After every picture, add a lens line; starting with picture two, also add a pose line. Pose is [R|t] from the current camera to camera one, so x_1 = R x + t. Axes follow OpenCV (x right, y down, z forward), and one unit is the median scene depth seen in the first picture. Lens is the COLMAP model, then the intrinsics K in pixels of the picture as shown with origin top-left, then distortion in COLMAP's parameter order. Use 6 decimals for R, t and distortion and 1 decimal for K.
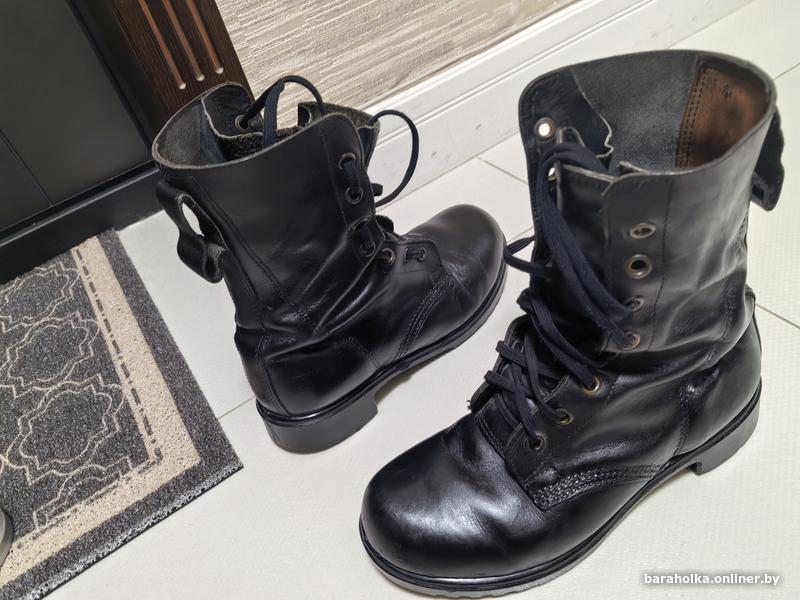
lens RADIAL K [[636.5, 0, 403.3], [0, 636.5, 297.2], [0, 0, 1]] dist [0.033648, -0.061028]
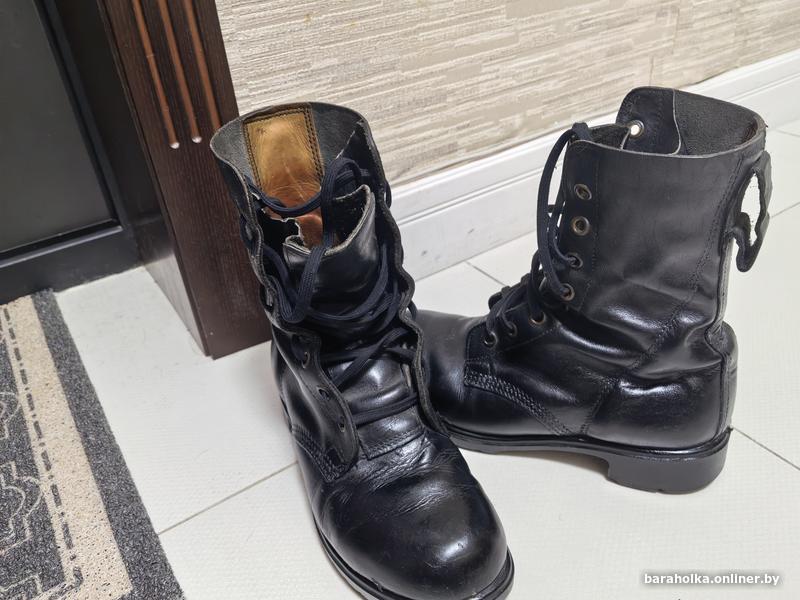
lens RADIAL K [[636.5, 0, 398.9], [0, 636.5, 297.5], [0, 0, 1]] dist [0.033648, -0.061028]
pose [[0.987473, 0.118391, 0.104314, -0.091936], [-0.101640, 0.982922, -0.153408, -0.012431], [-0.120695, 0.140884, 0.982642, 0.097472]]
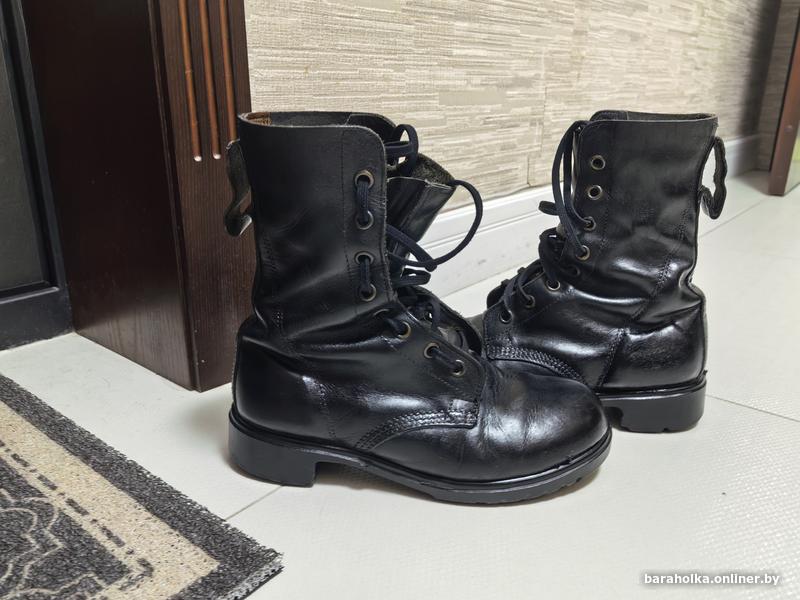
lens RADIAL K [[636.5, 0, 392.9], [0, 636.5, 297.6], [0, 0, 1]] dist [0.033648, -0.061028]
pose [[0.925327, 0.125942, 0.357642, -0.346765], [0.039151, 0.906449, -0.420497, 0.235494], [-0.377142, 0.403100, 0.833831, 0.165175]]
